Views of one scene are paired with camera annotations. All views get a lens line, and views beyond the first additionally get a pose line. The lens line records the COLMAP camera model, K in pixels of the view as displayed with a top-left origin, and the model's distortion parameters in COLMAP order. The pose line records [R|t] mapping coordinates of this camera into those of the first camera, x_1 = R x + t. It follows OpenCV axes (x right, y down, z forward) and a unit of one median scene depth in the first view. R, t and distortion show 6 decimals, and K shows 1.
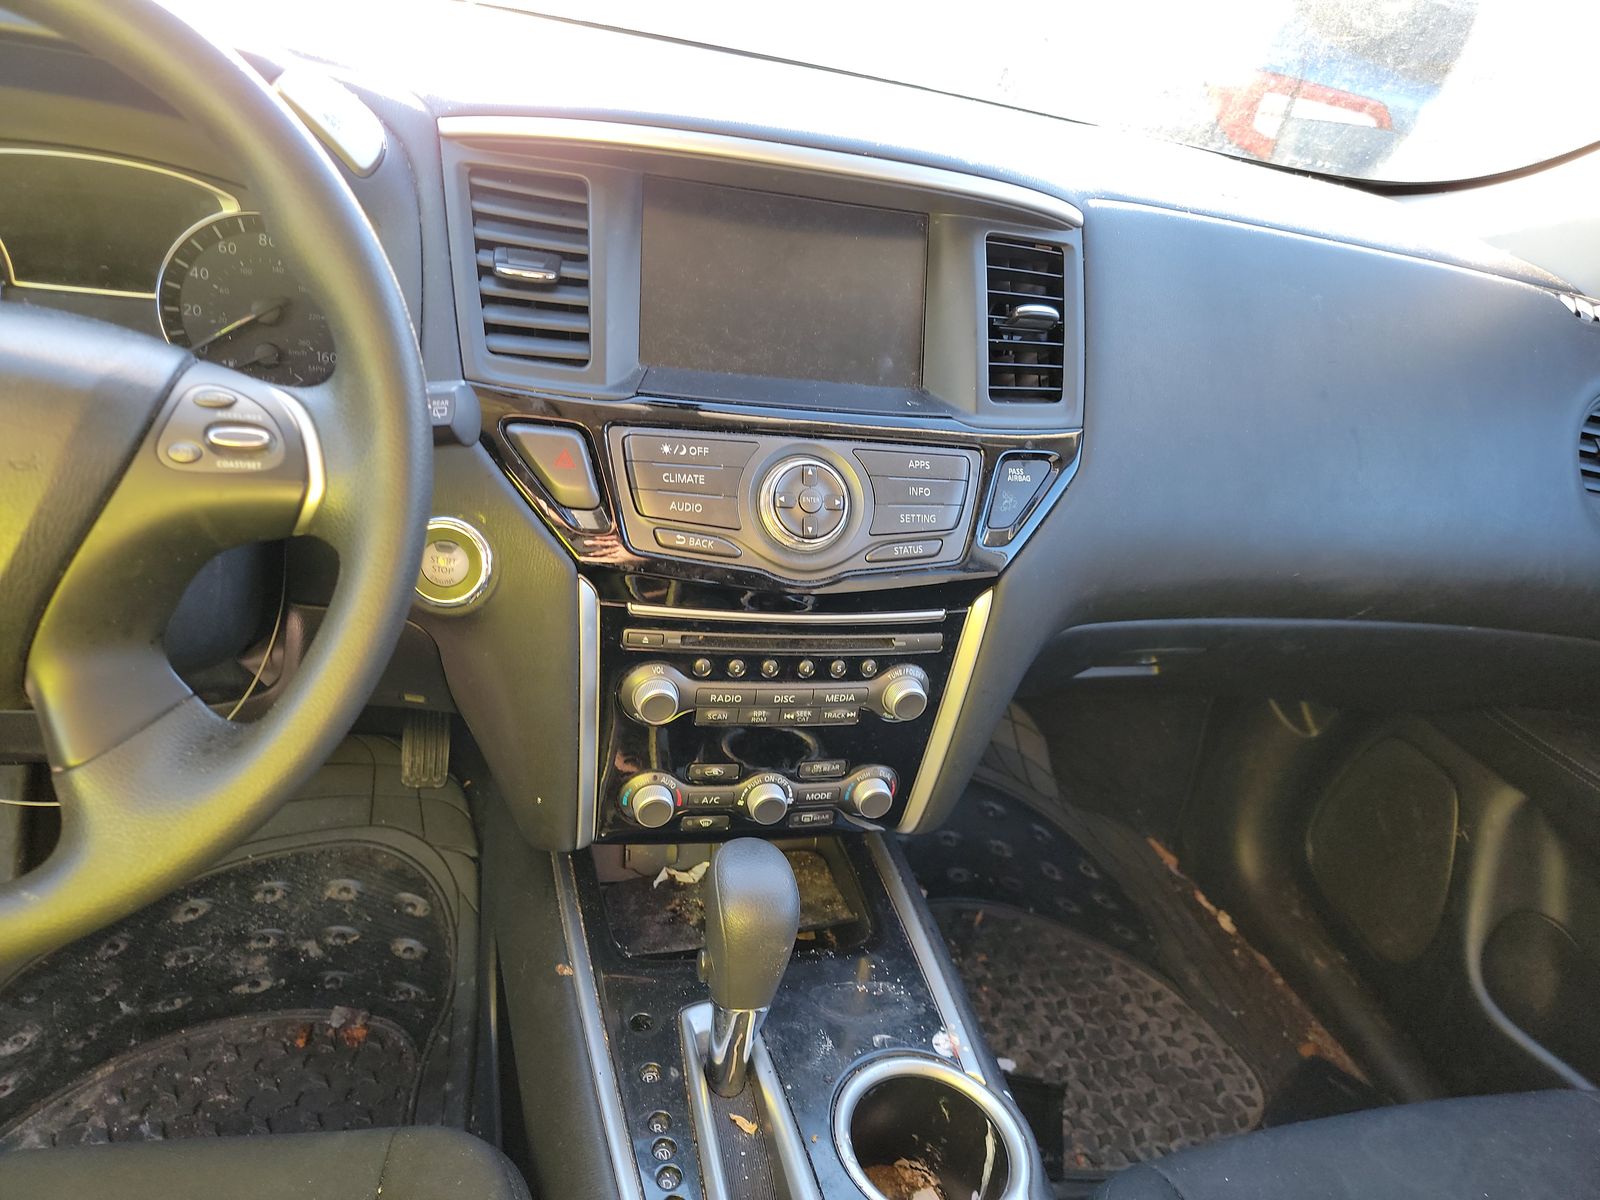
lens RADIAL K [[1119.8, 0, 798.6], [0, 1119.8, 600.6], [0, 0, 1]] dist [0.023440, -0.010642]
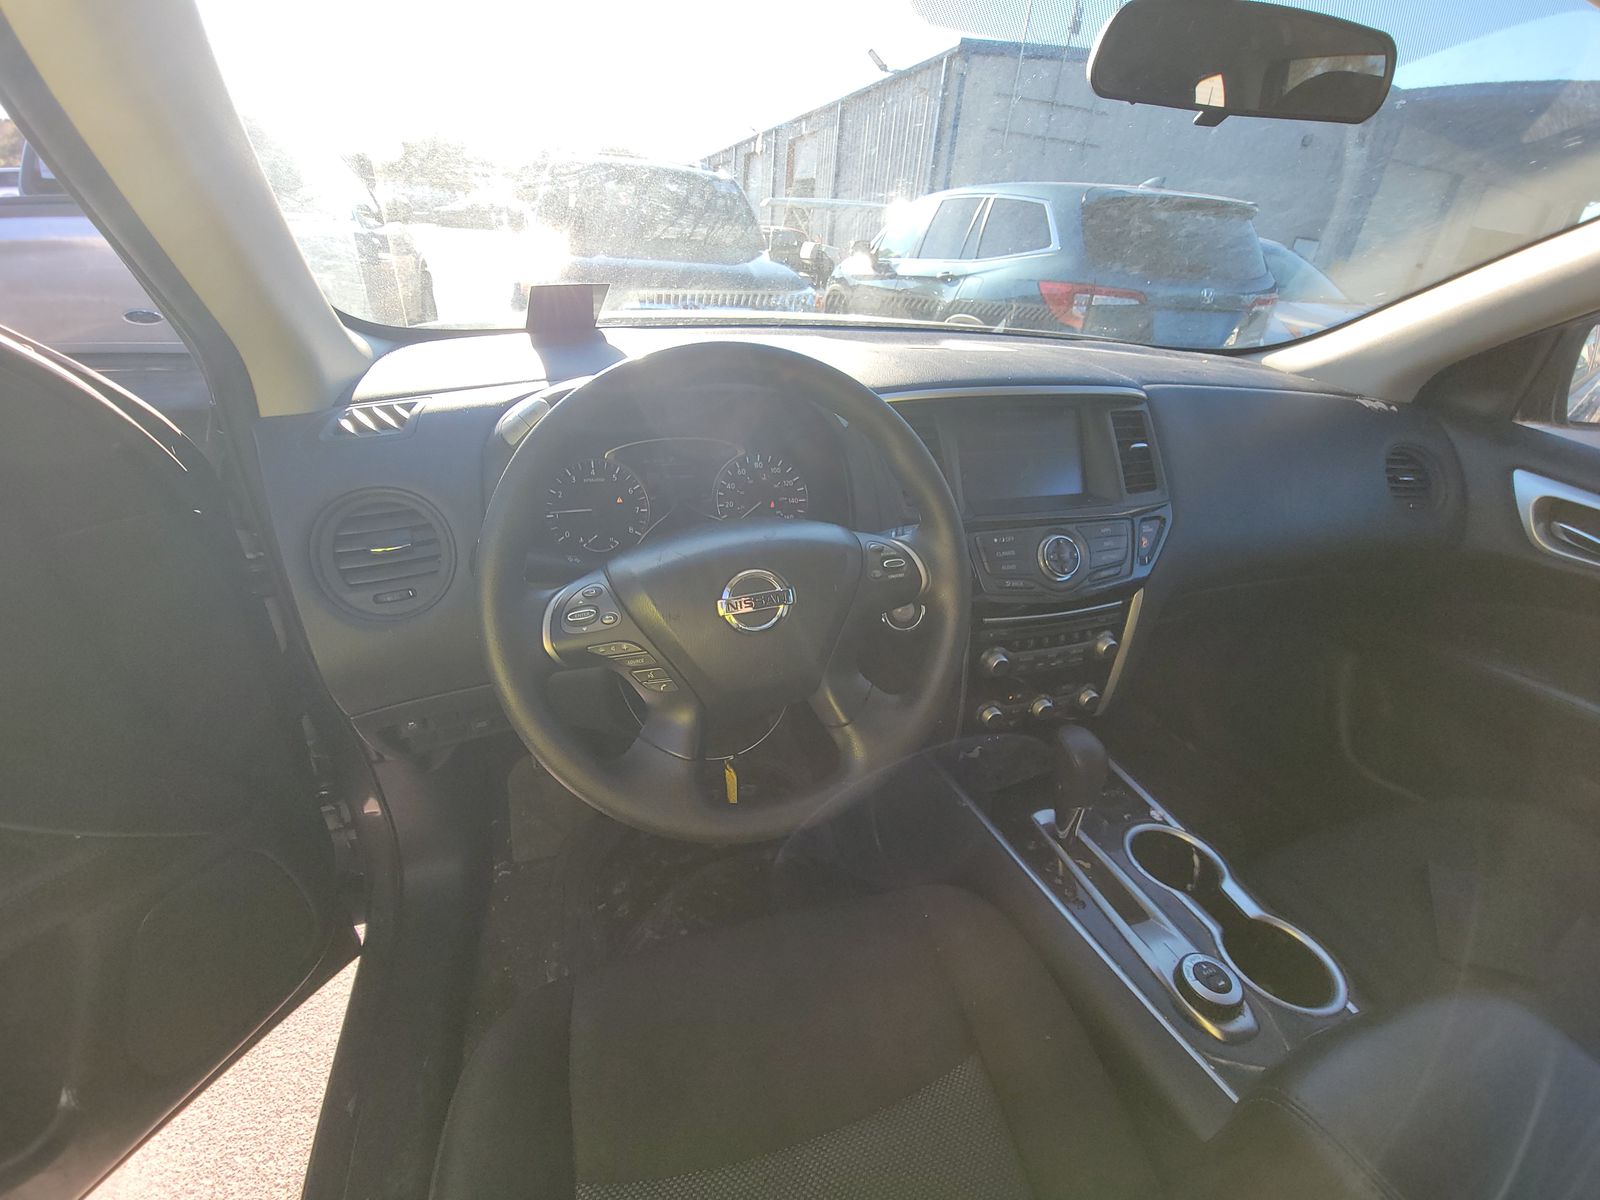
lens RADIAL K [[646.9, 0, 807.9], [0, 646.9, 605.6], [0, 0, 1]] dist [-0.002731, -0.000269]
pose [[0.990706, -0.135997, -0.002624, -0.423458], [0.135971, 0.990677, -0.008427, -0.049197], [0.003745, 0.007992, 0.999961, -0.154985]]
